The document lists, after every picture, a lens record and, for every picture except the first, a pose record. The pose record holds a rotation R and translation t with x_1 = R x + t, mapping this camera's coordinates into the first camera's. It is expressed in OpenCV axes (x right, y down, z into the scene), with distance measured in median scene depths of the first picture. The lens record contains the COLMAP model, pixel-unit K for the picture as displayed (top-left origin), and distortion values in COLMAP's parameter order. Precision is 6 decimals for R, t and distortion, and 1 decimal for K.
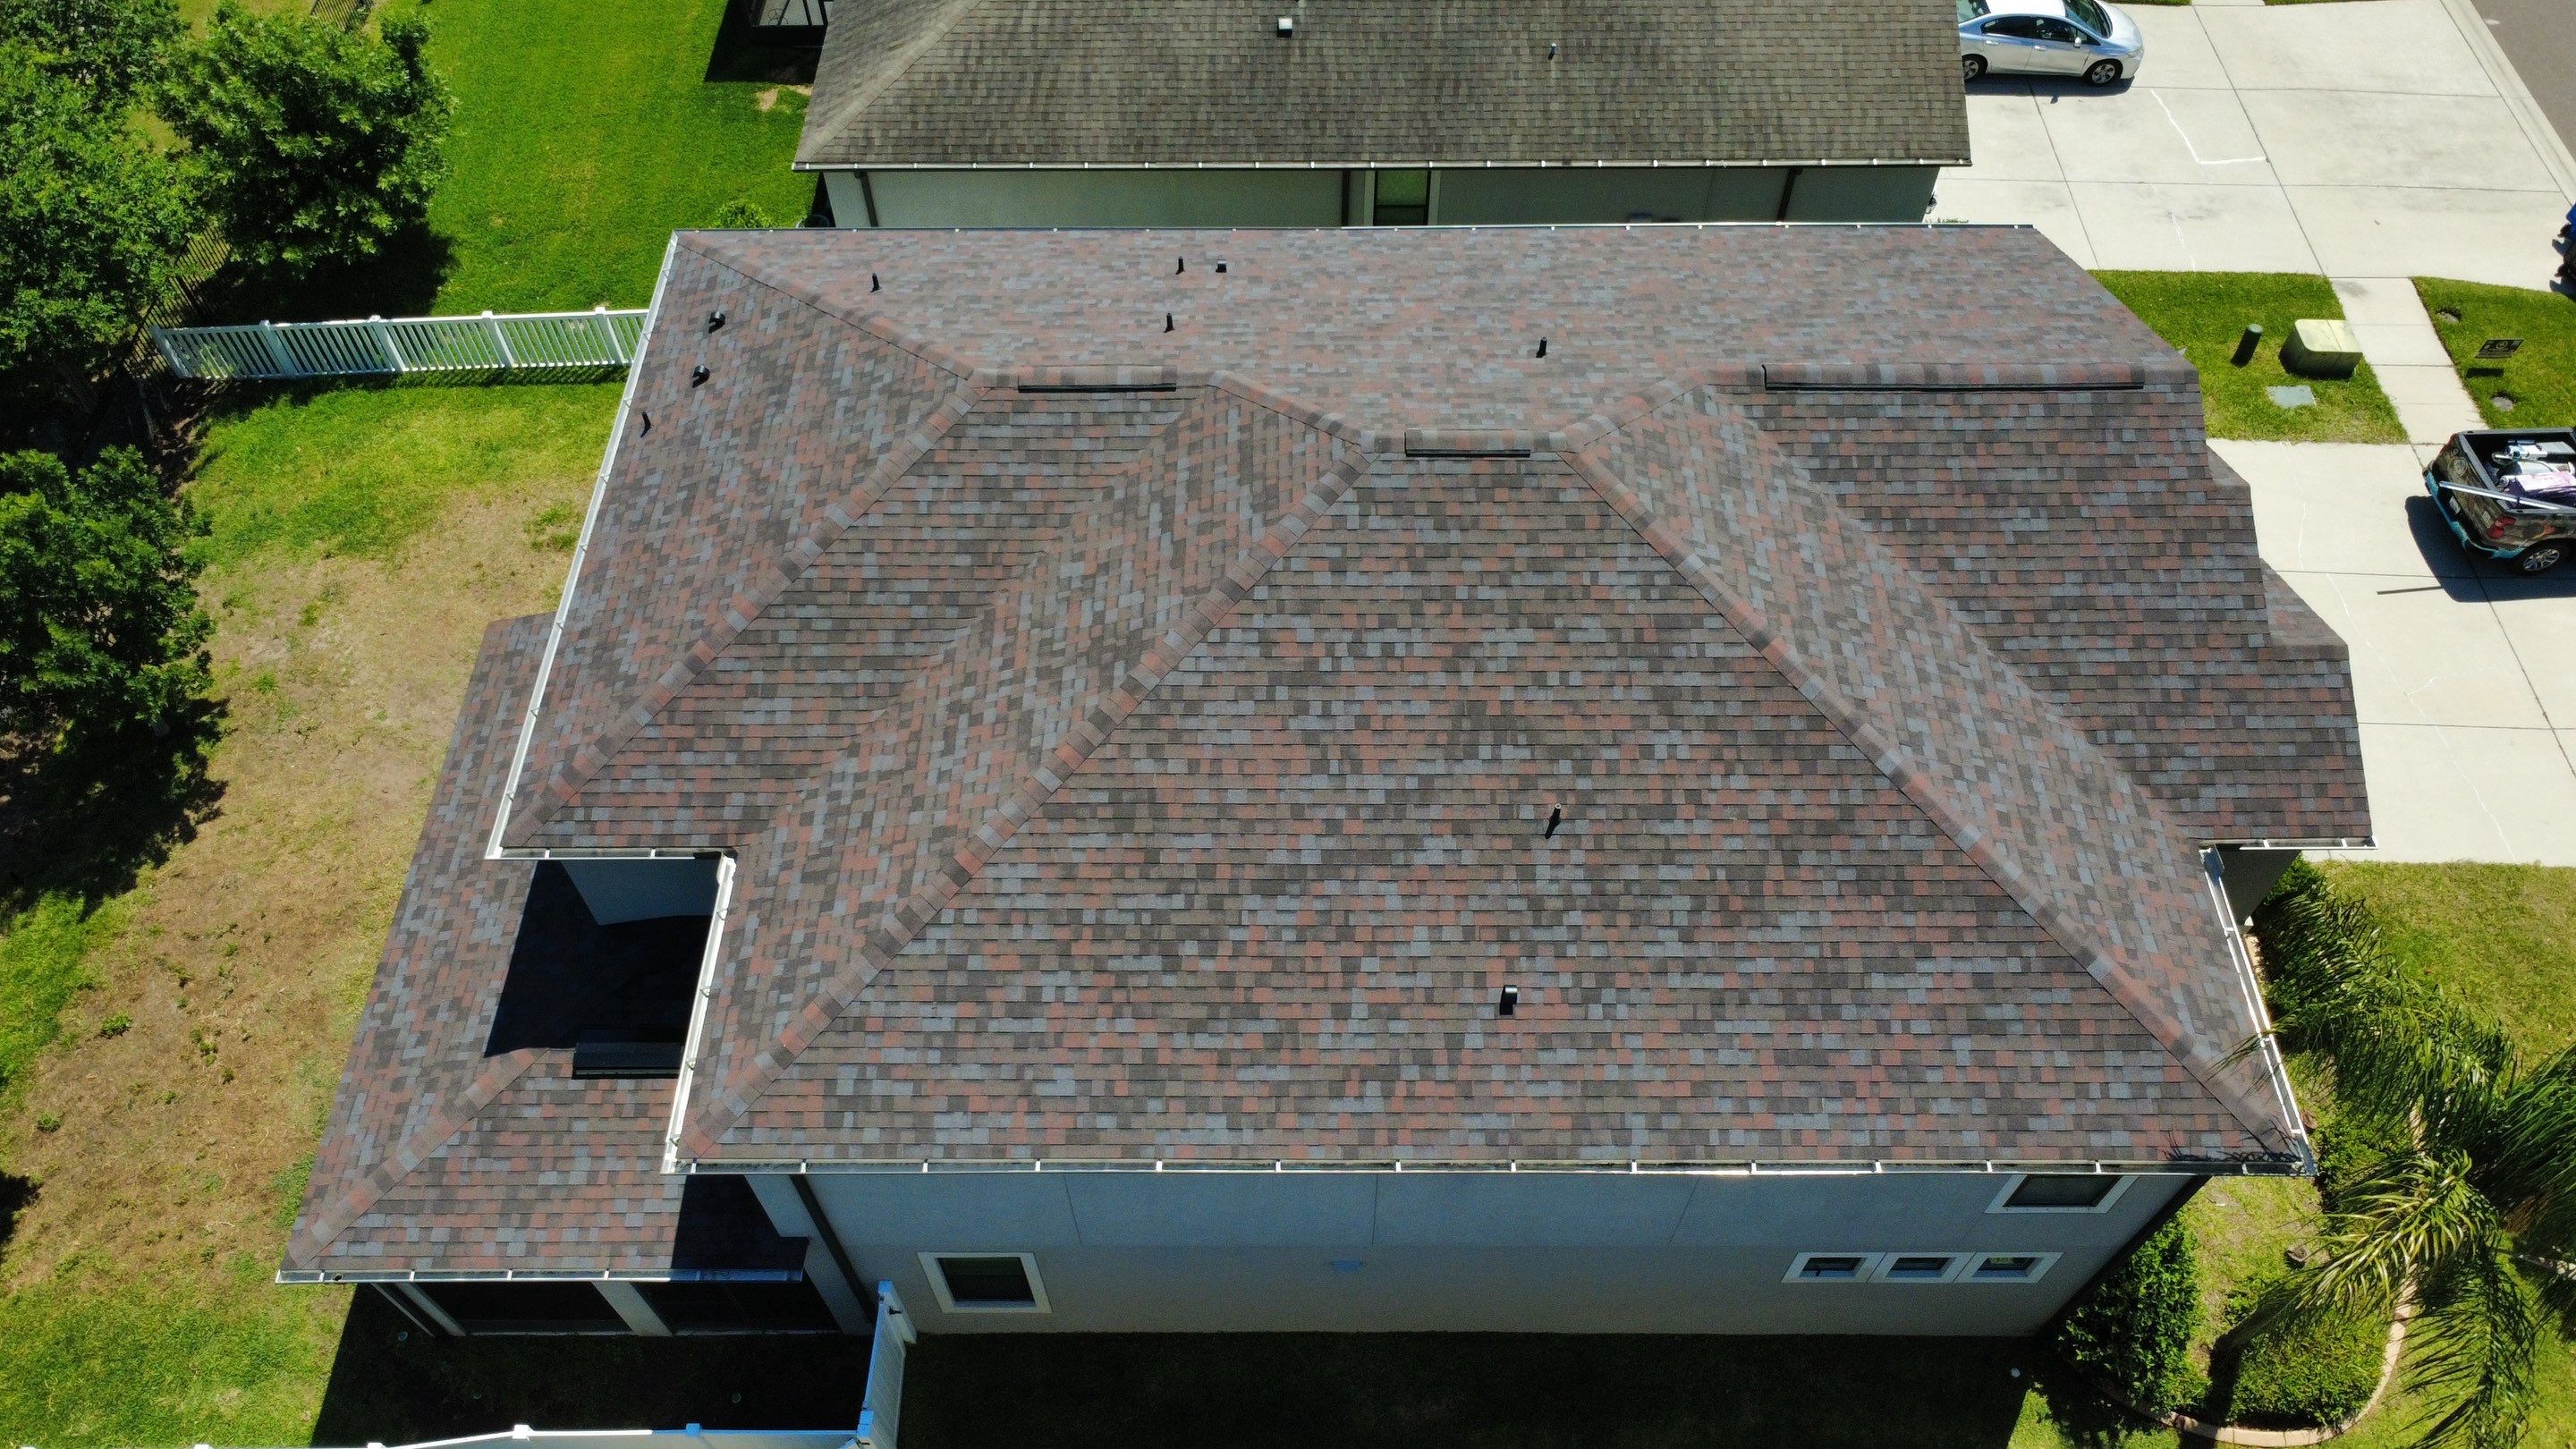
lens RADIAL K [[1881.8, 0, 1284.1], [0, 1881.8, 716.2], [0, 0, 1]] dist [-0.001615, 0.004114]
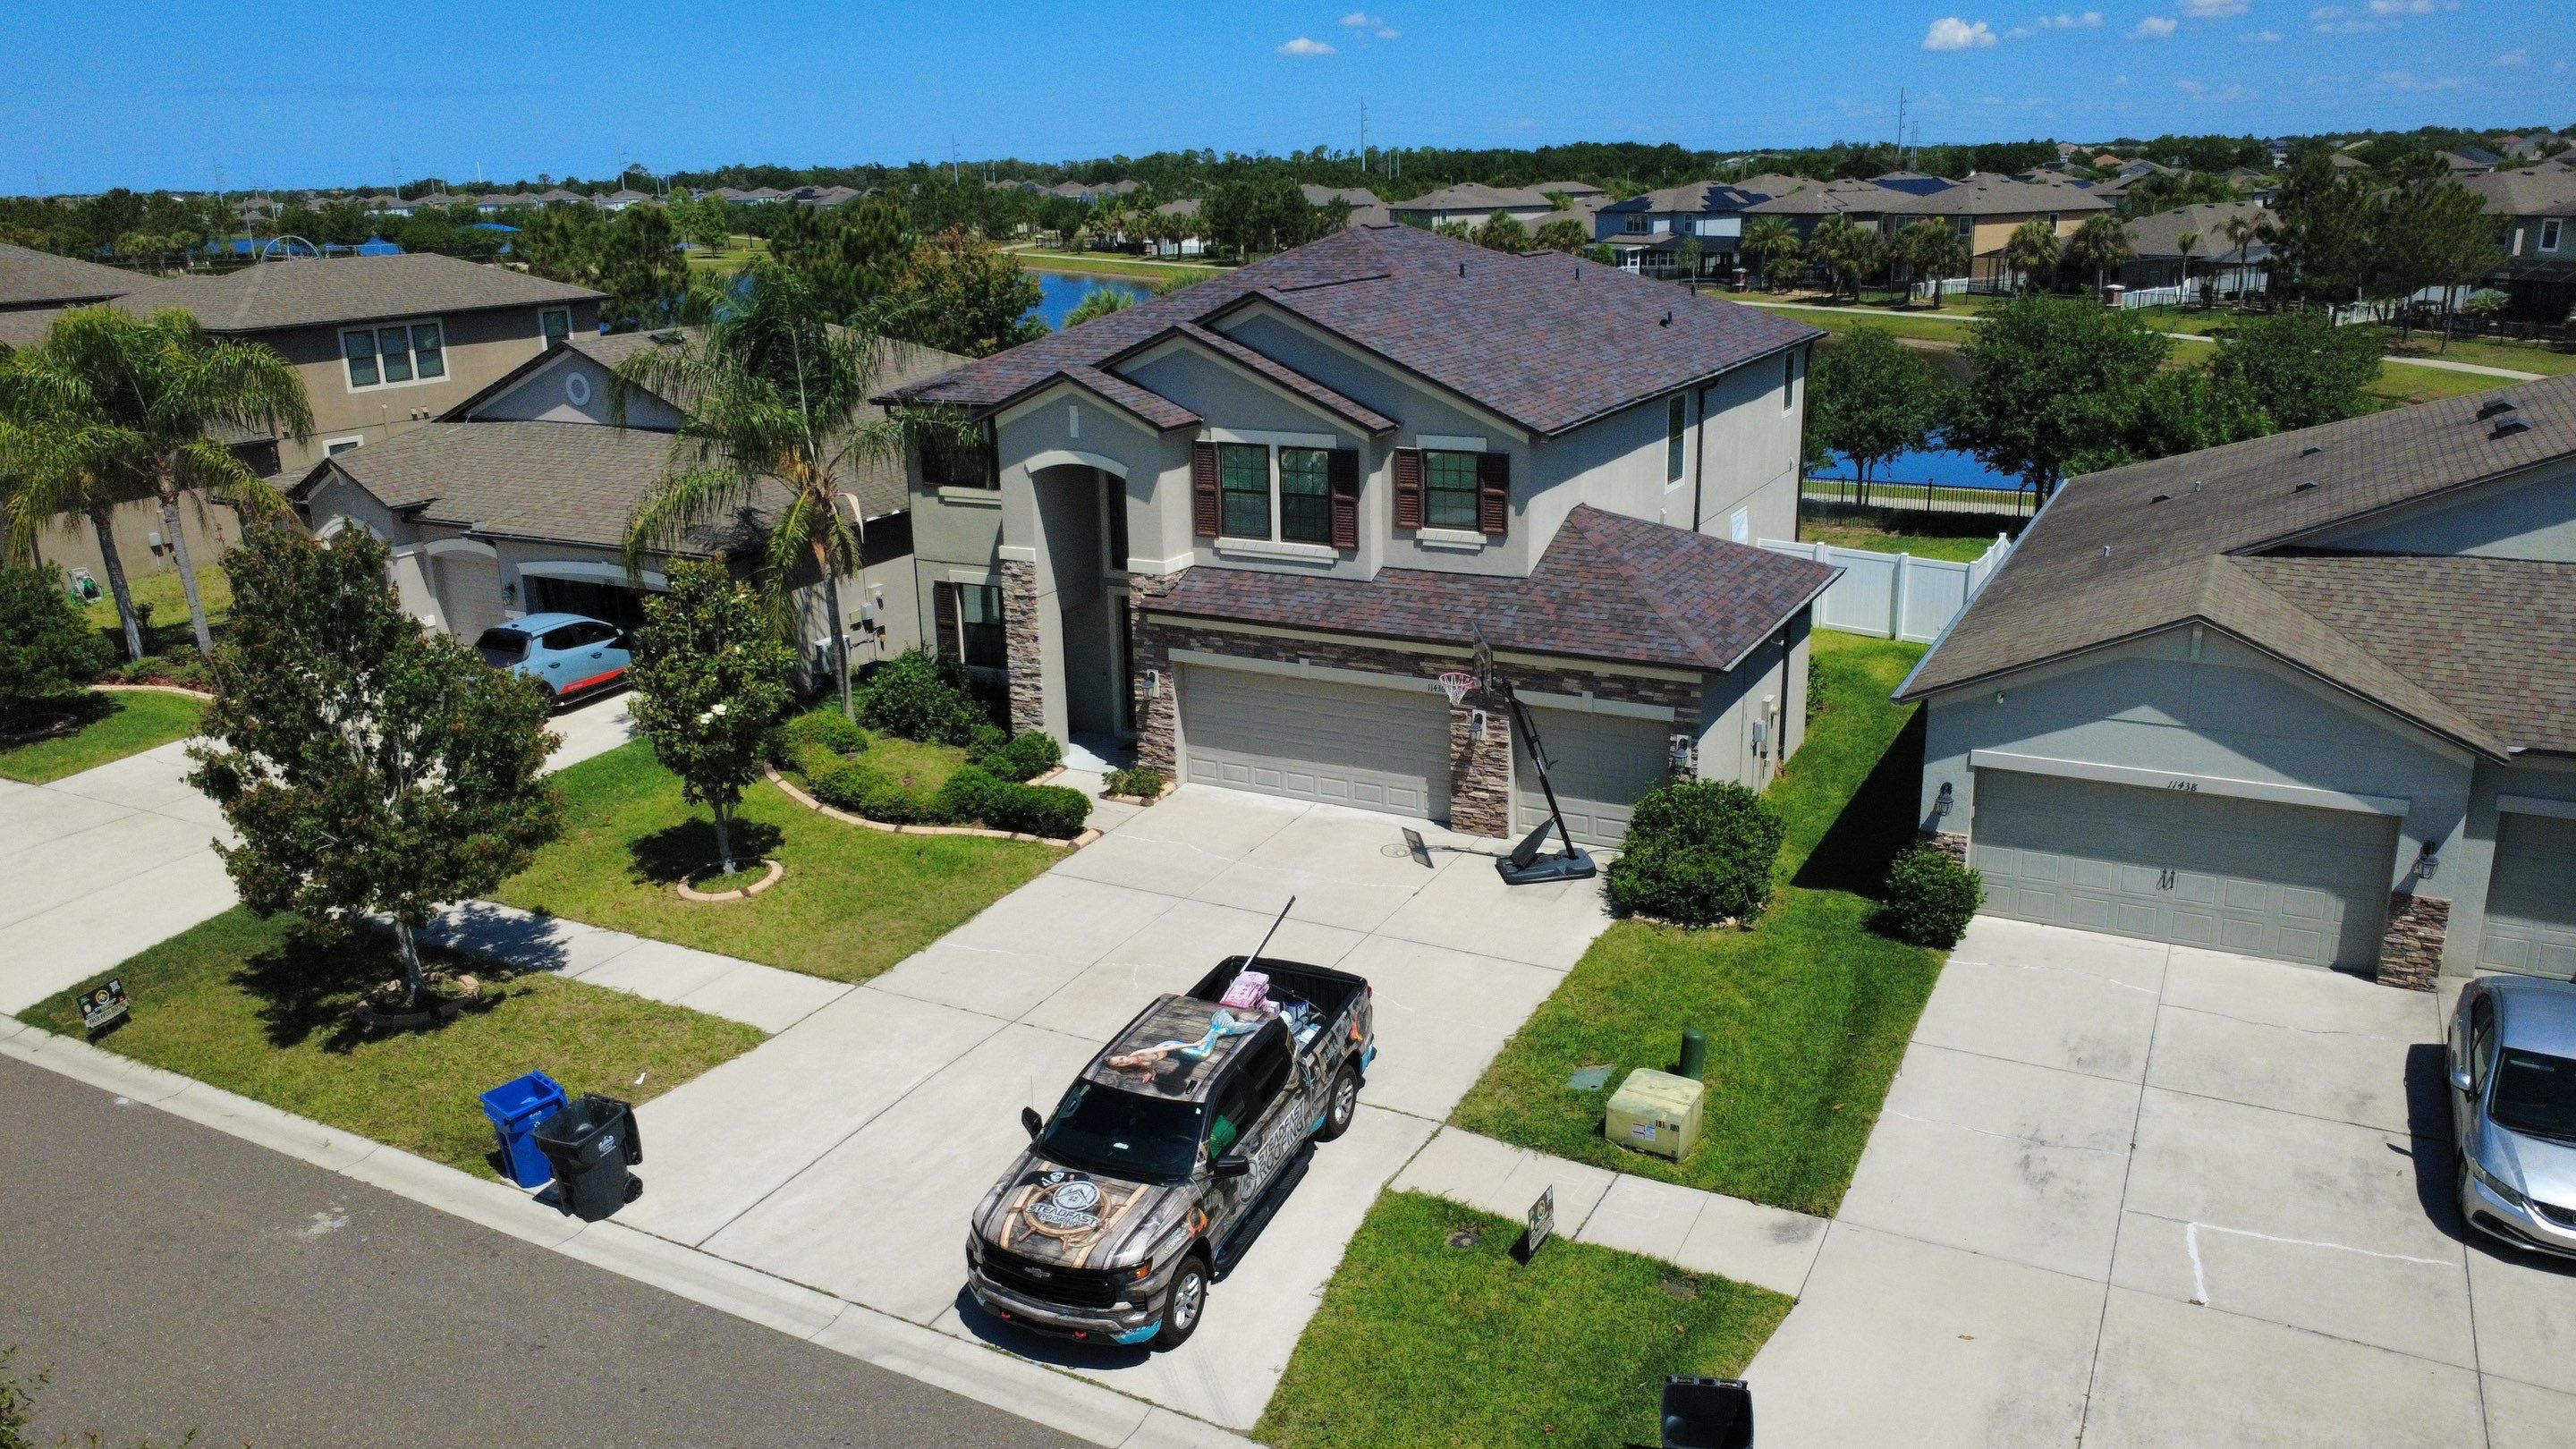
lens RADIAL K [[1881.8, 0, 1289.7], [0, 1881.8, 707.7], [0, 0, 1]] dist [-0.001615, 0.004114]
pose [[-0.470022, 0.259445, -0.843663, 1.766721], [-0.697885, 0.475966, 0.535176, -0.819688], [0.540404, 0.840324, -0.042652, 1.344899]]
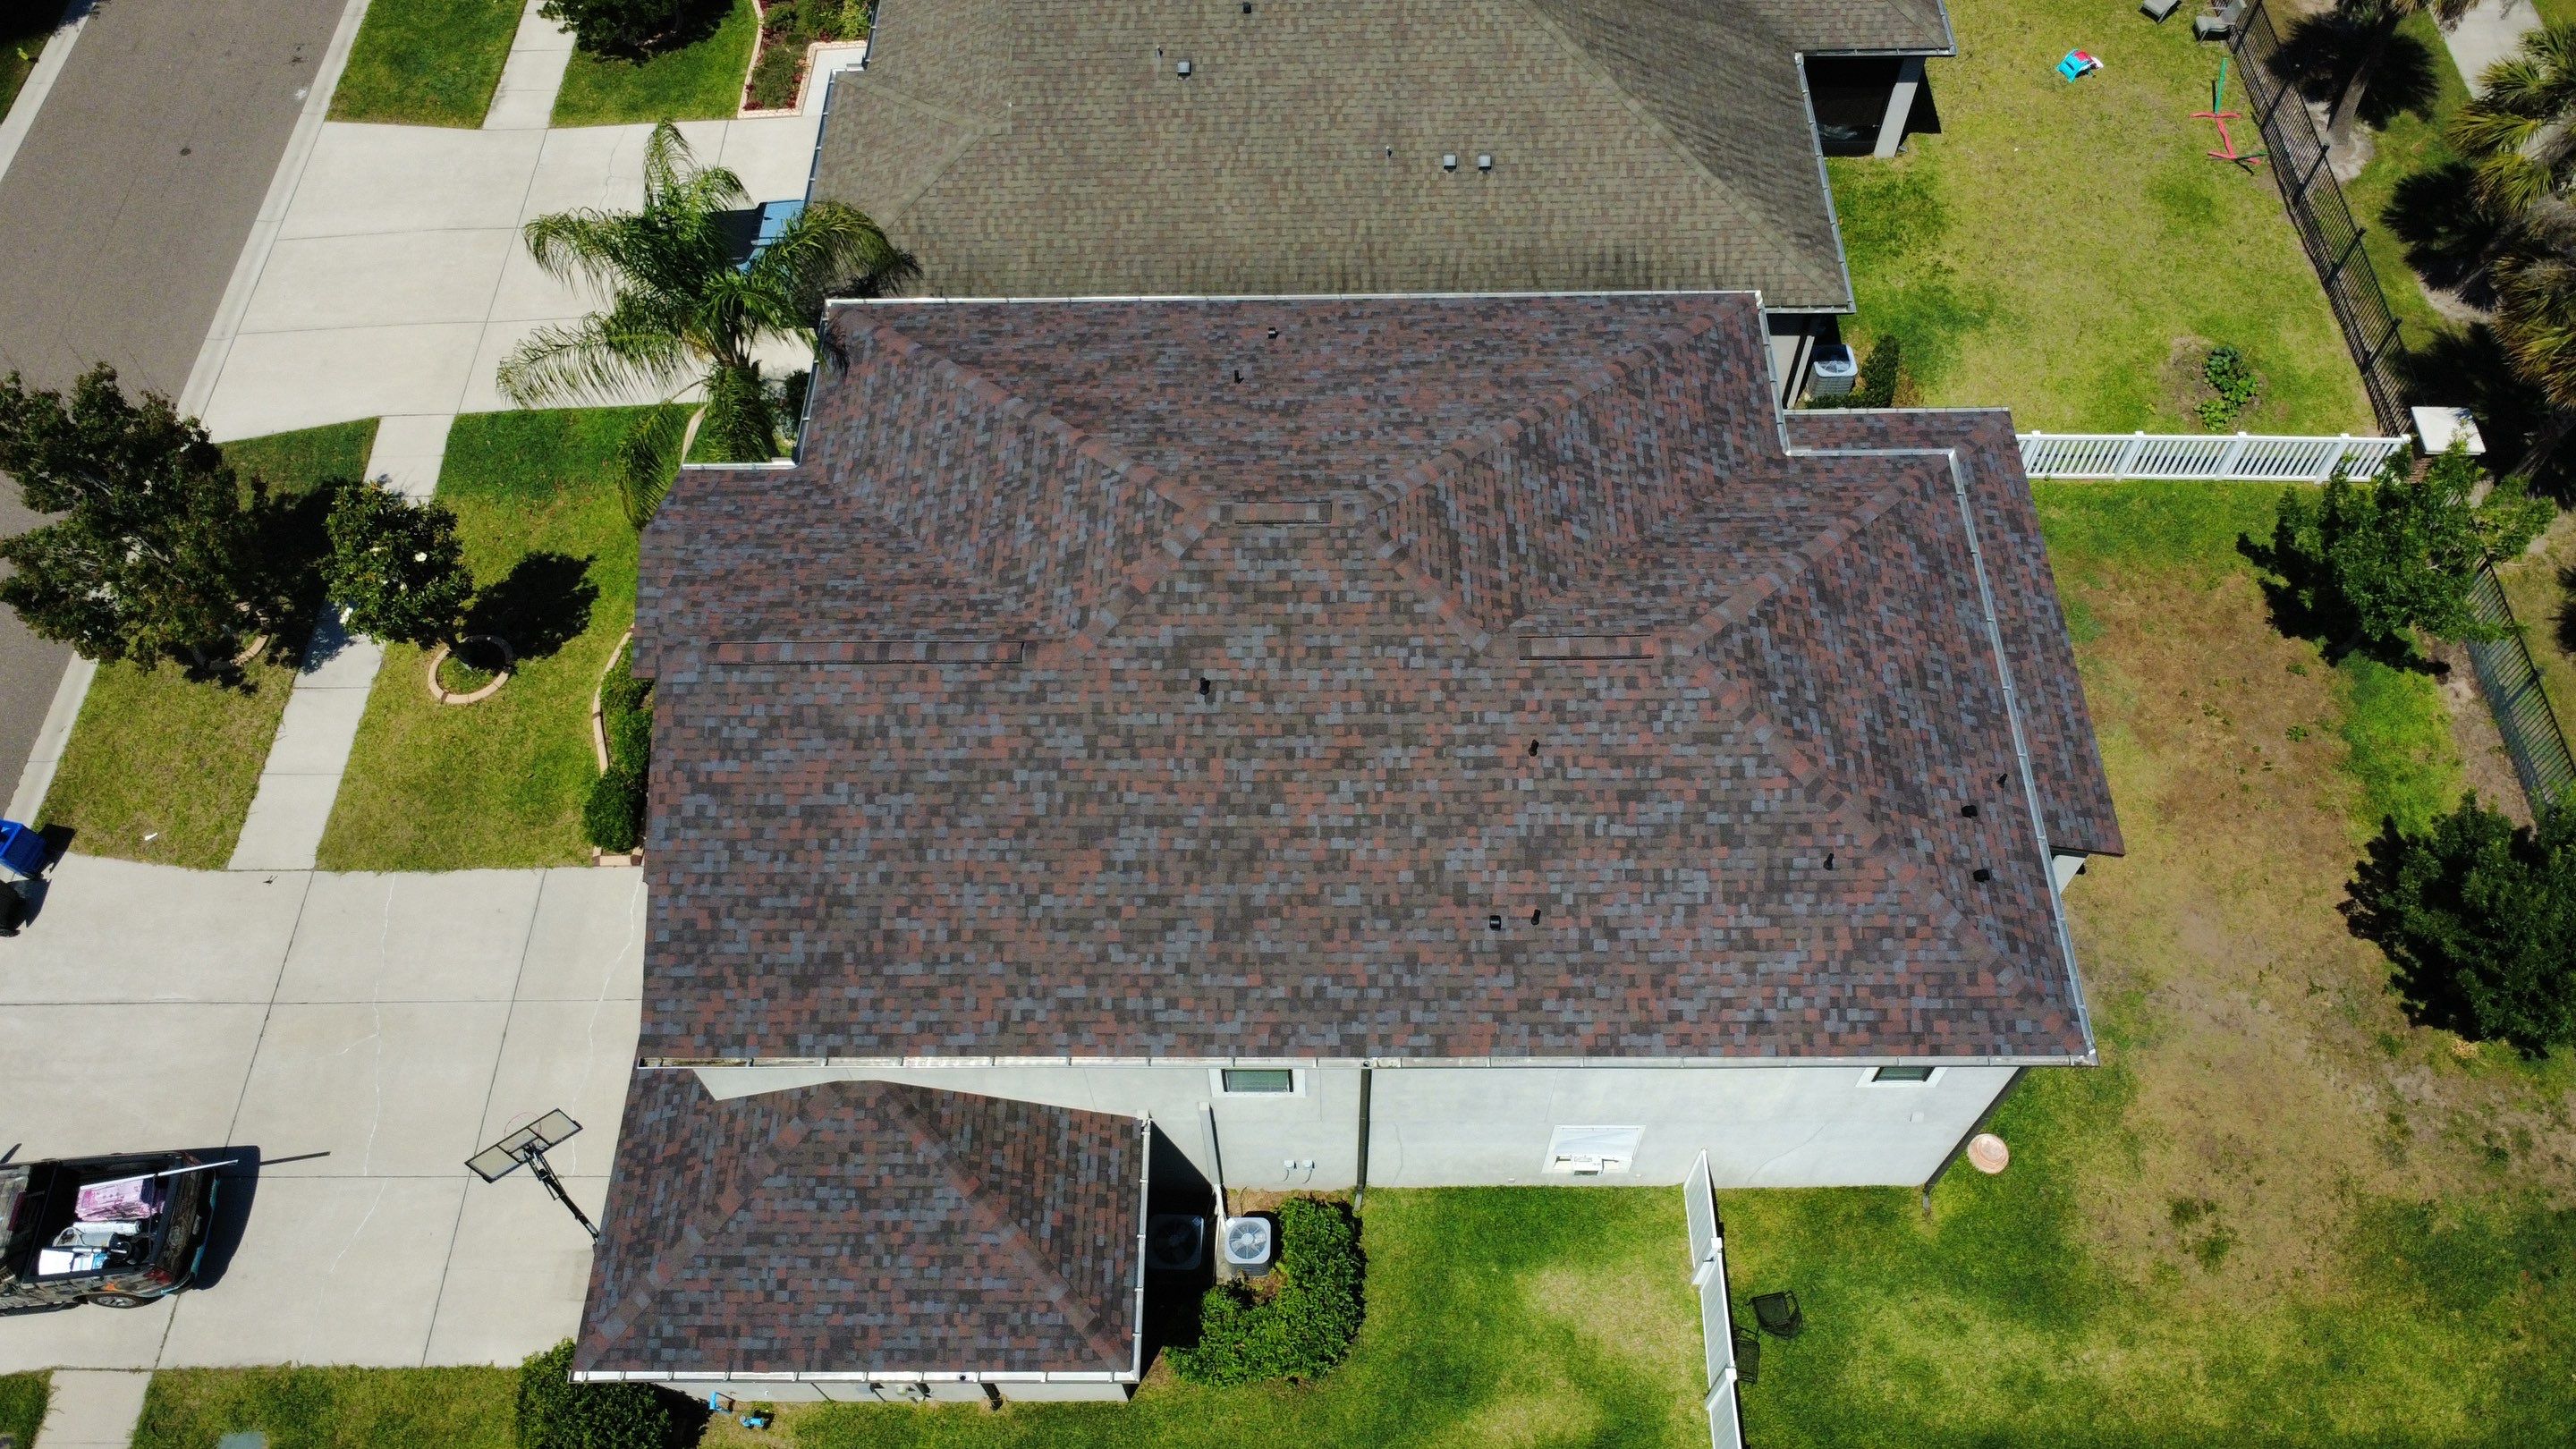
lens RADIAL K [[1881.8, 0, 1284.0], [0, 1881.8, 719.7], [0, 0, 1]] dist [-0.001615, 0.004114]
pose [[-0.999574, 0.009418, 0.027636, 0.057890], [0.022312, -0.364084, 0.931099, -1.306453], [0.018831, 0.931318, 0.363719, 0.614359]]
